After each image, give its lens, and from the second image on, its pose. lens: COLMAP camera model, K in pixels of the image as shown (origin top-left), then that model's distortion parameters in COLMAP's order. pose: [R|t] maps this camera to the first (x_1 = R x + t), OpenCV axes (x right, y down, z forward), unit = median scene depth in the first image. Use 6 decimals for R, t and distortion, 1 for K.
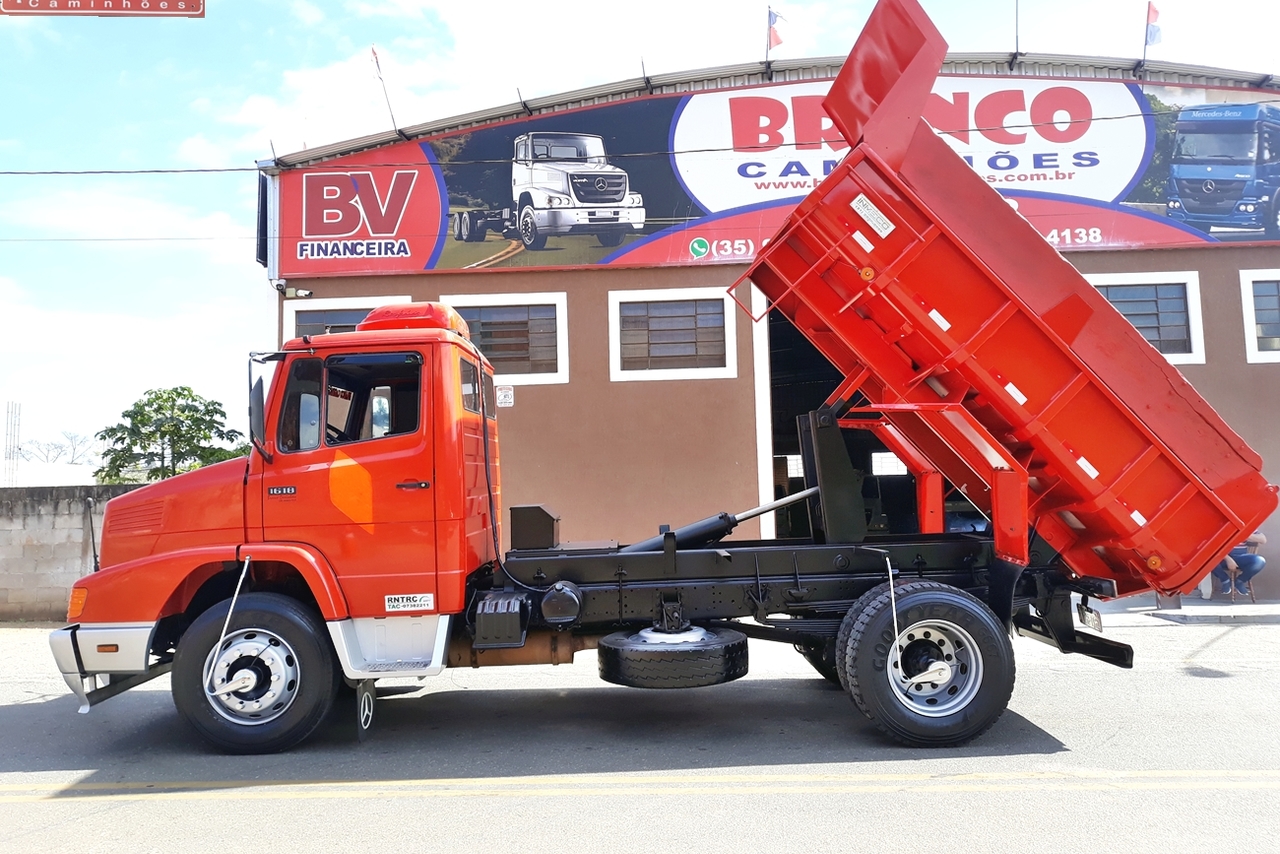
lens RADIAL K [[1032.3, 0, 640.0], [0, 1032.3, 427.0], [0, 0, 1]] dist [0.008170, -0.066726]
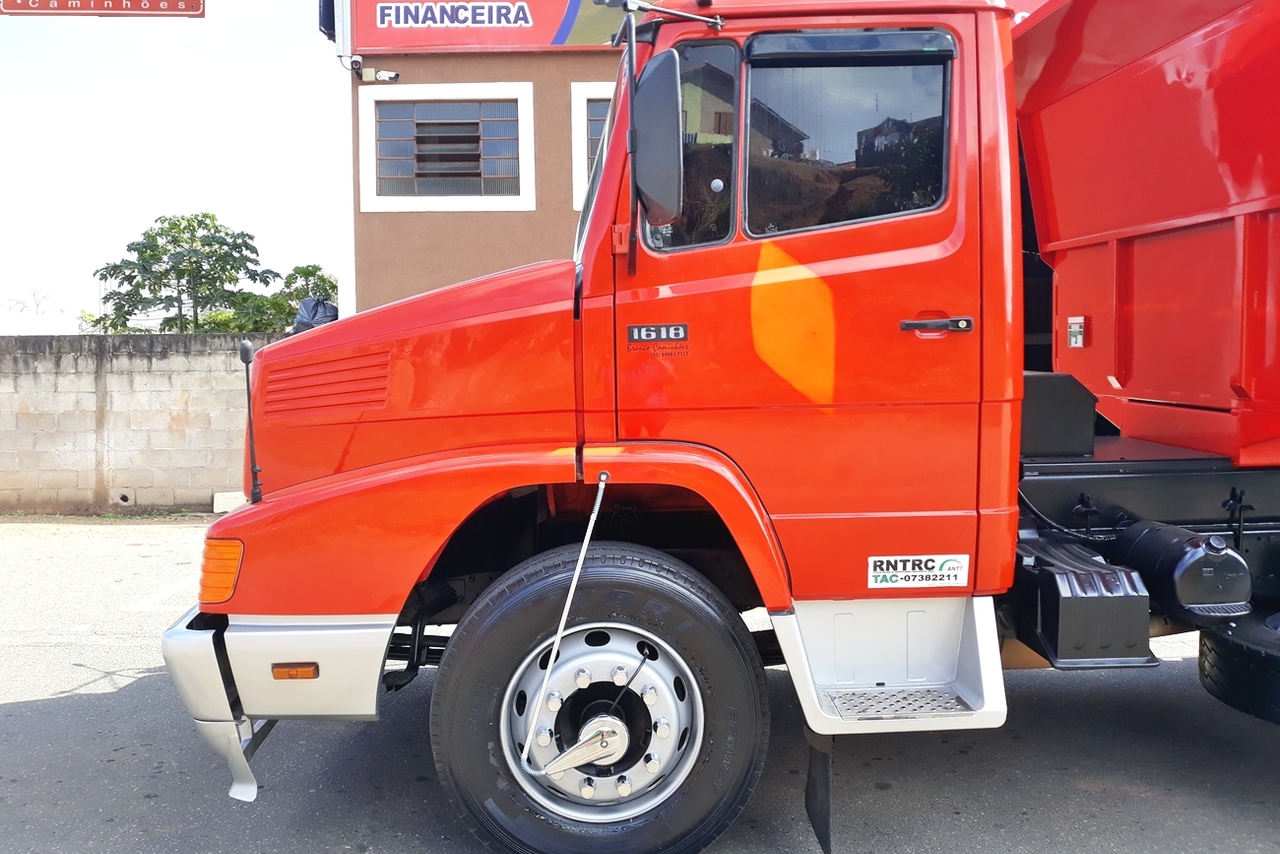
lens RADIAL K [[1086.8, 0, 627.9], [0, 1086.8, 419.9], [0, 0, 1]] dist [0.004935, -0.011700]
pose [[0.999838, 0.017135, -0.005431, -0.146291], [-0.016368, 0.992775, 0.118871, 0.017530], [0.007428, -0.118763, 0.992895, 0.208376]]
